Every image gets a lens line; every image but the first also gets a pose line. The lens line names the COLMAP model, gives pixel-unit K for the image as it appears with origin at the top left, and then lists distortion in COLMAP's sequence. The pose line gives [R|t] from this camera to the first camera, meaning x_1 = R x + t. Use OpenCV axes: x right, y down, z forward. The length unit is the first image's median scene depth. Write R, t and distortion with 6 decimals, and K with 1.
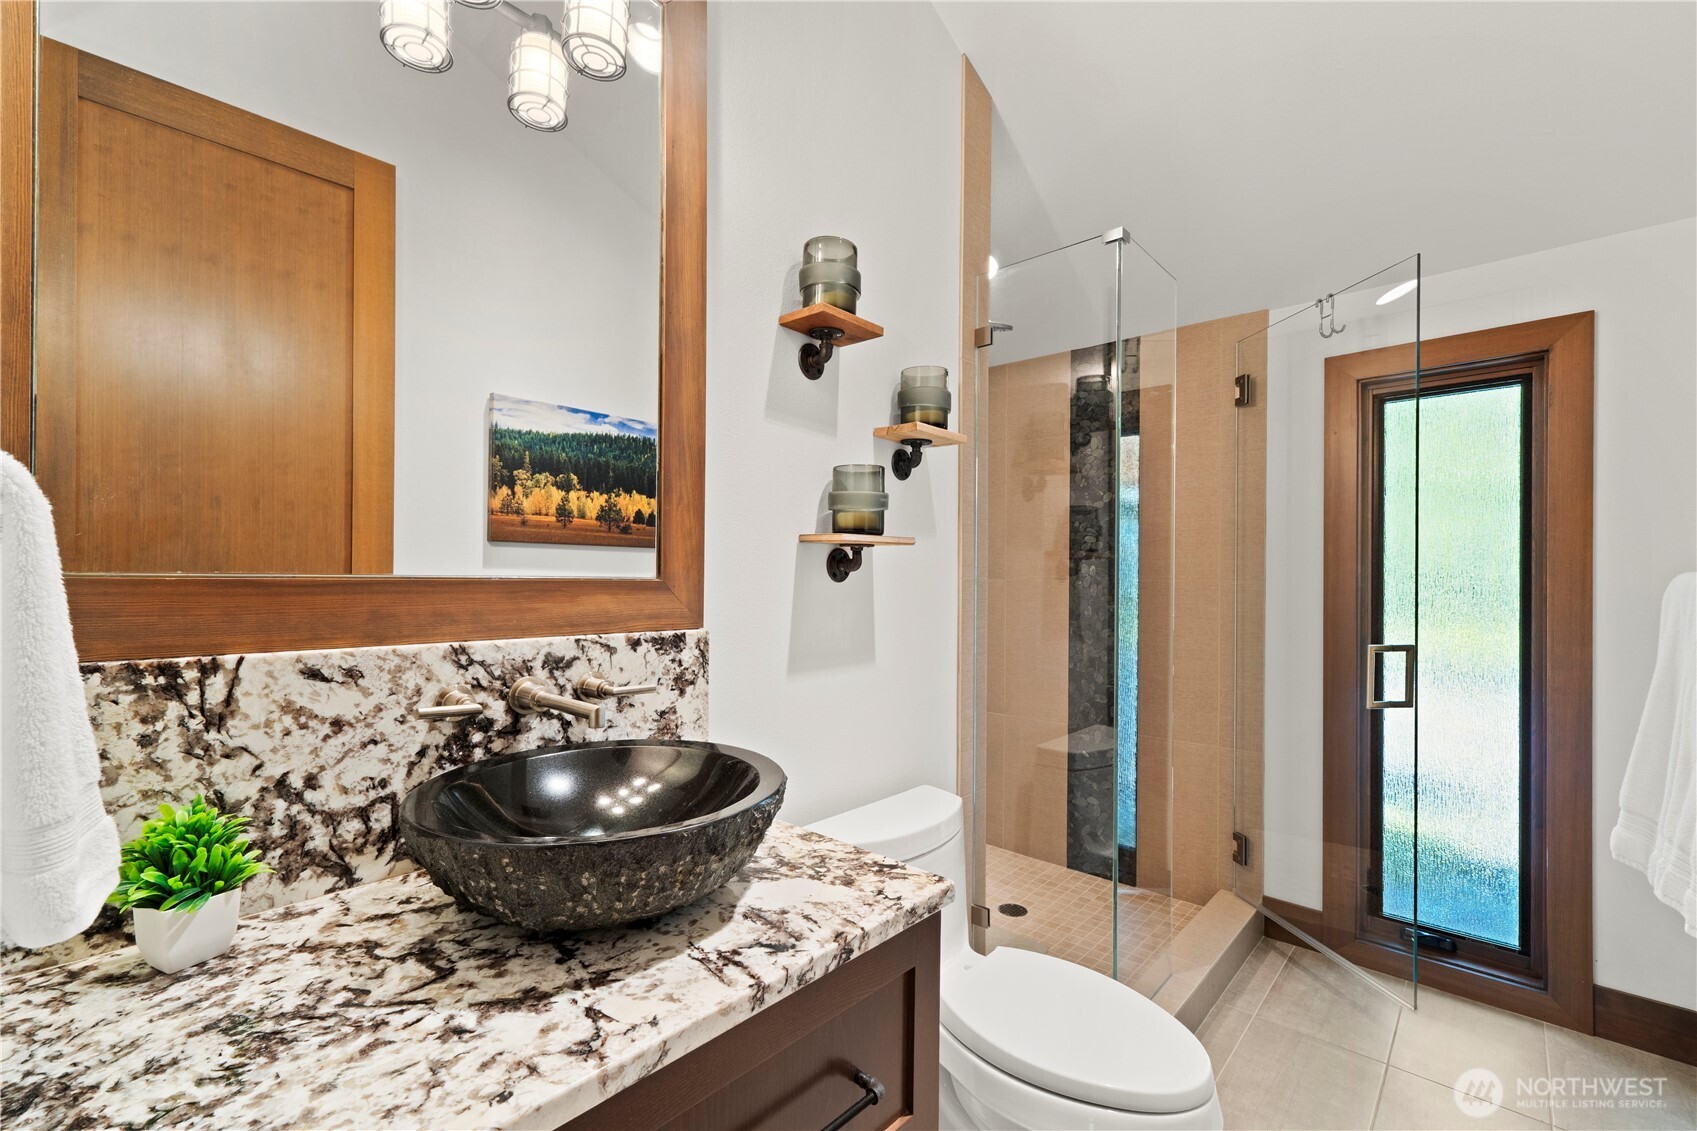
lens RADIAL K [[722.9, 0, 853.0], [0, 722.9, 571.5], [0, 0, 1]] dist [0.000713, -0.000219]
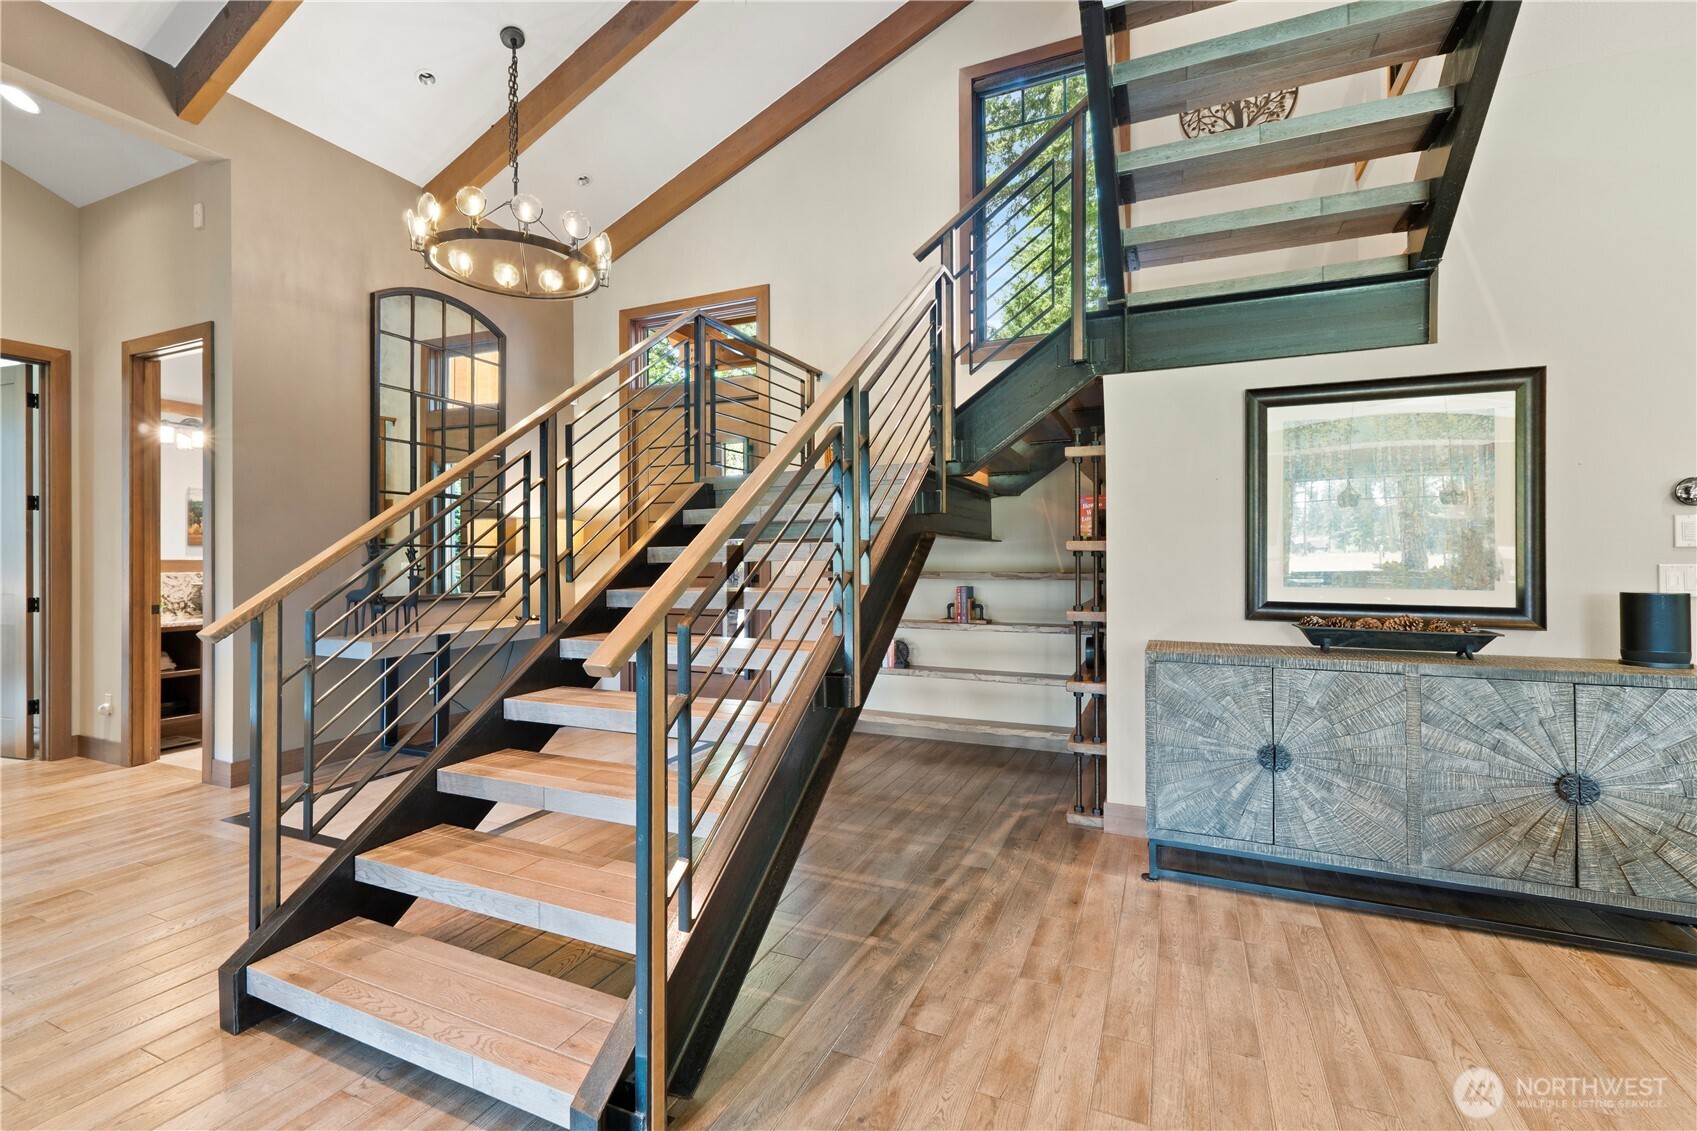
lens RADIAL K [[722.9, 0, 842.4], [0, 722.9, 561.9], [0, 0, 1]] dist [0.000713, -0.000219]
pose [[0.950076, -0.006115, 0.311958, 2.231592], [0.003969, 0.999964, 0.007515, 0.002770], [-0.311993, -0.005902, 0.950066, -5.385108]]
